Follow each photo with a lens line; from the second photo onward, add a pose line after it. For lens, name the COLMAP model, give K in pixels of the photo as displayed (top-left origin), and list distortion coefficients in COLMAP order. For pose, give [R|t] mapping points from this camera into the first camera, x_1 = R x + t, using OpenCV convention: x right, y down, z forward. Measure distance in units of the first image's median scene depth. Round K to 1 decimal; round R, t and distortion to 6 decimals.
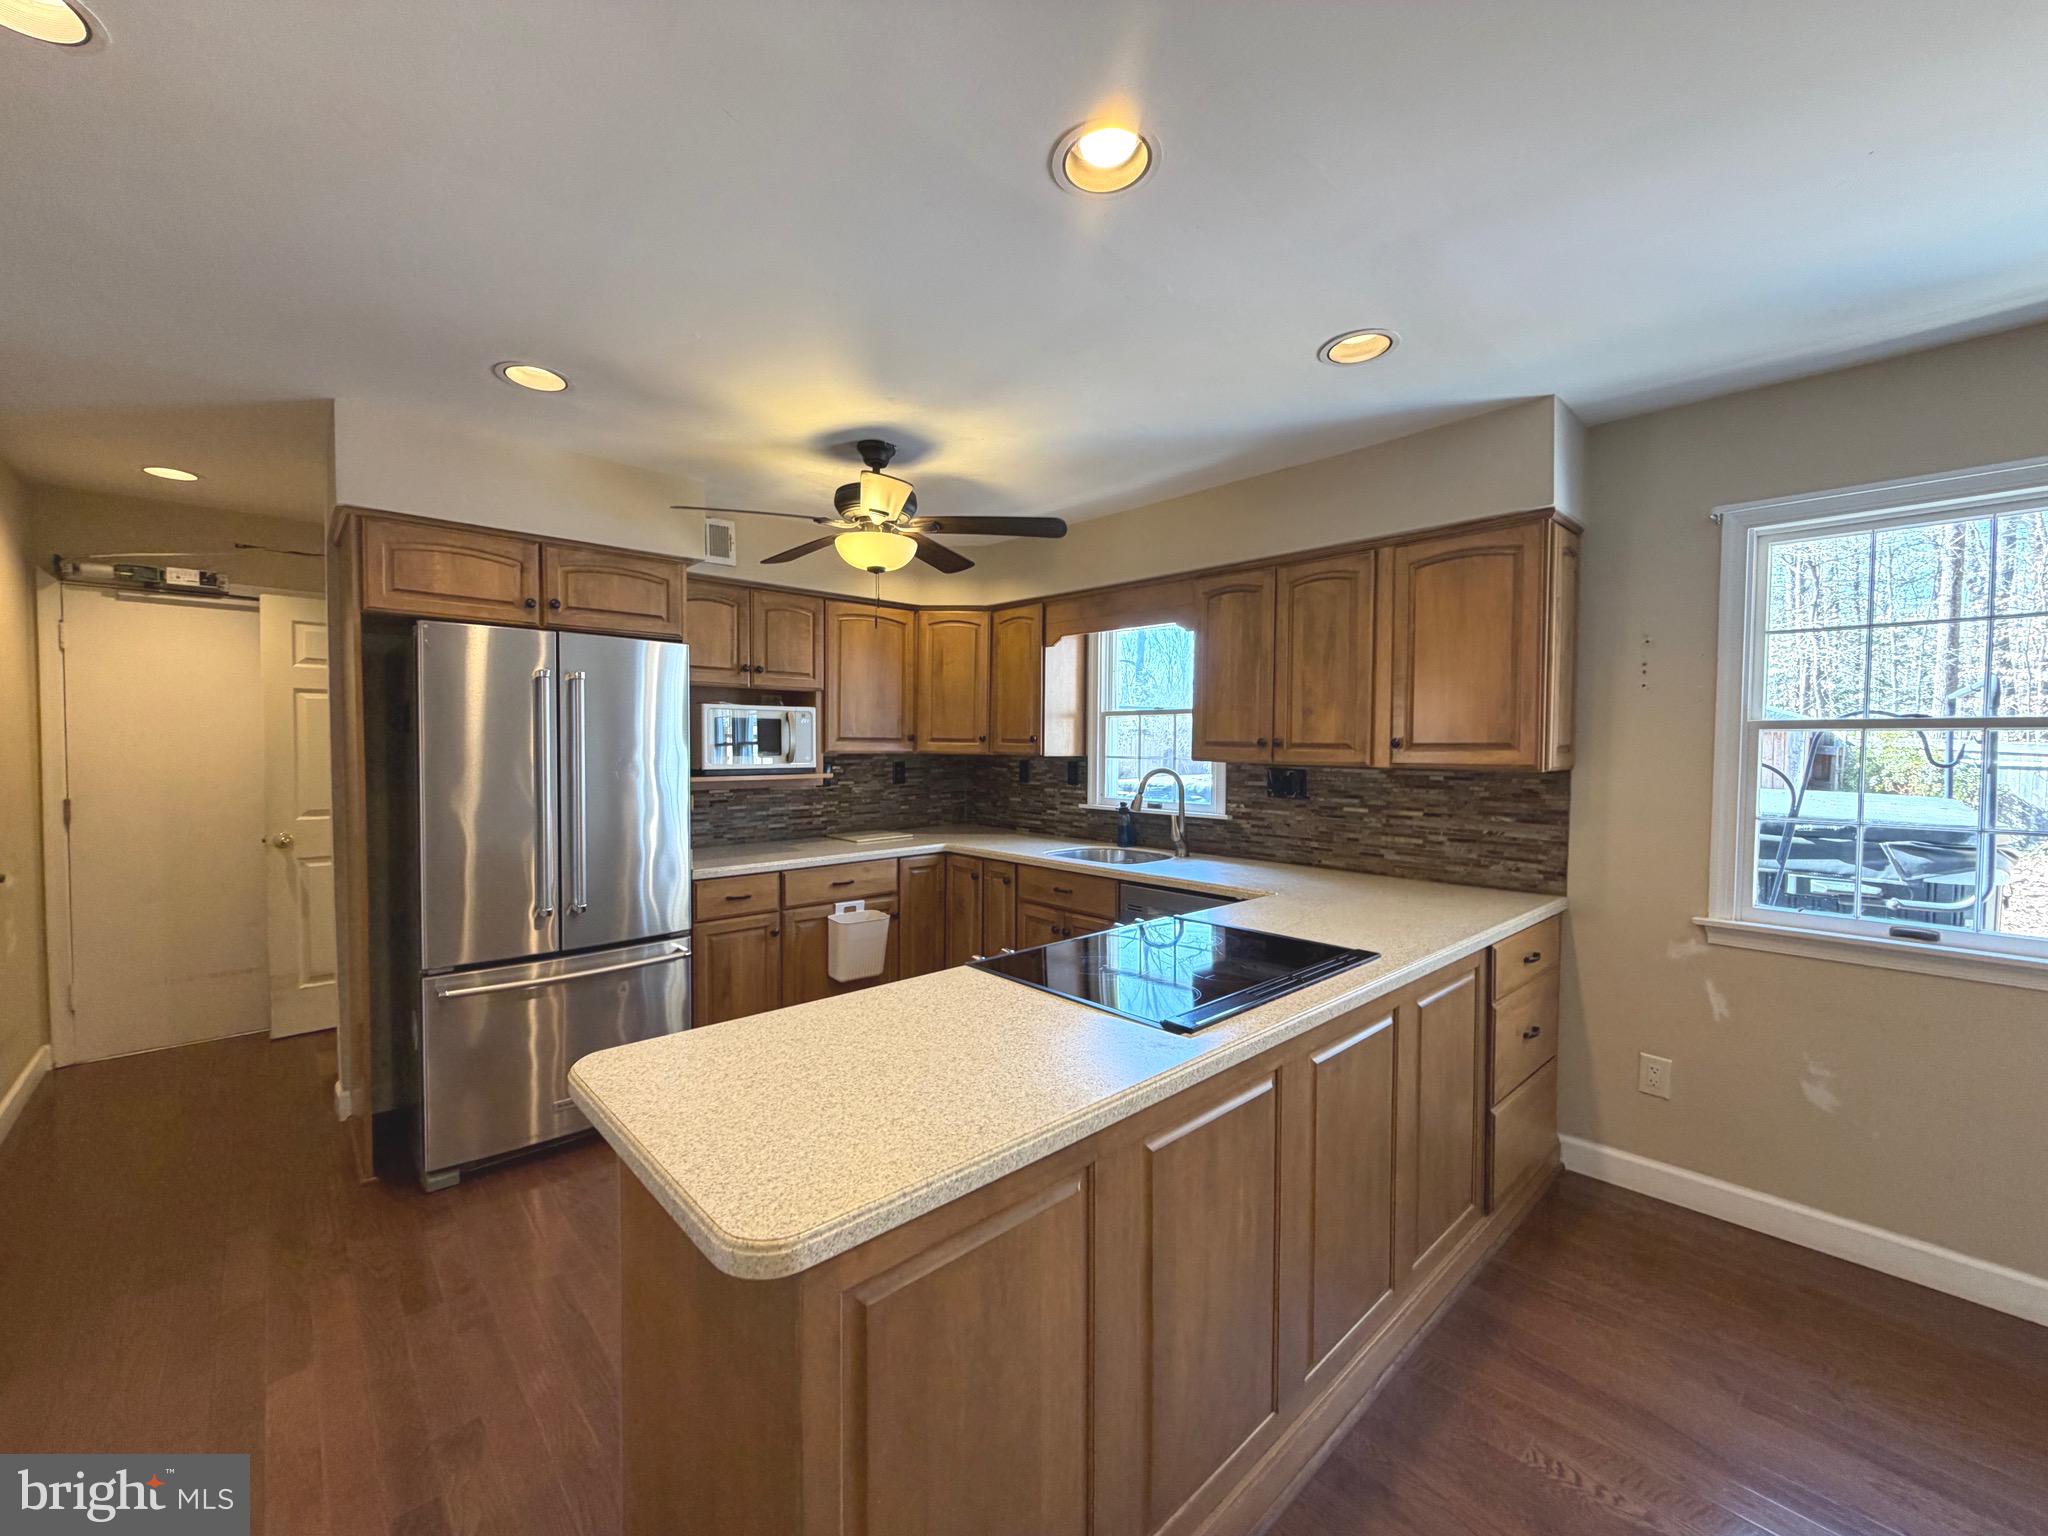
lens RADIAL K [[820.9, 0, 1013.0], [0, 820.9, 762.0], [0, 0, 1]] dist [-0.000030, -0.001121]
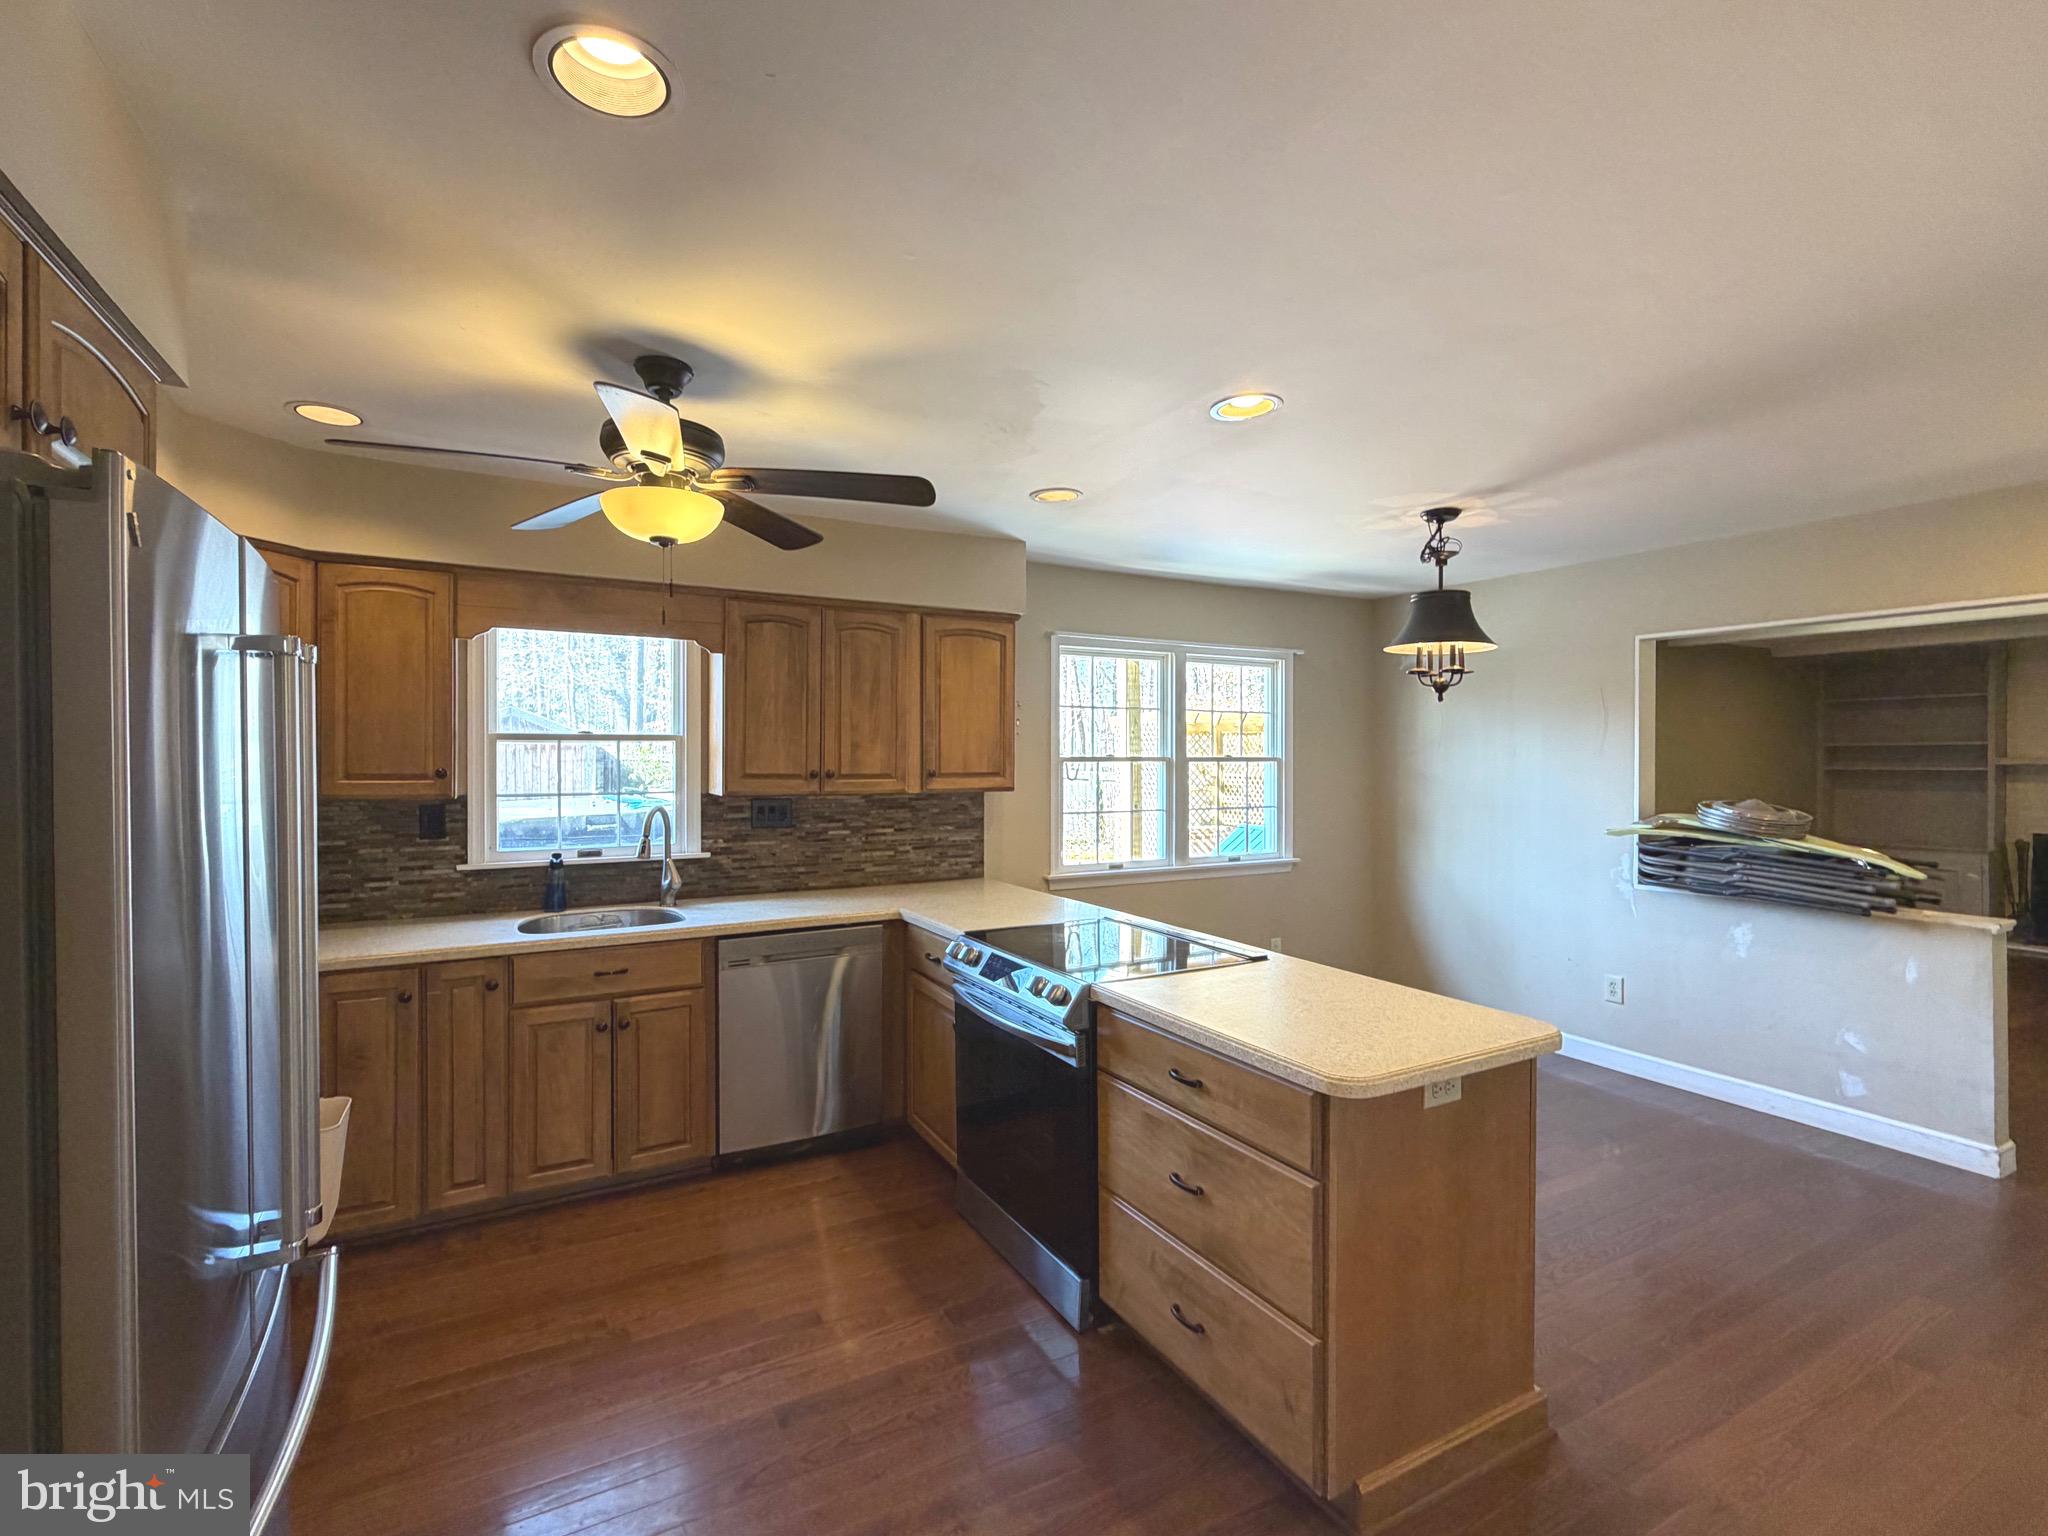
lens RADIAL K [[952.0, 0, 1011.6], [0, 952.0, 770.8], [0, 0, 1]] dist [0.000113, -0.000035]
pose [[0.229893, -0.020470, 0.973001, -0.800508], [0.024832, 0.999577, 0.015162, -0.040270], [-0.972899, 0.020675, 0.230304, 0.478226]]
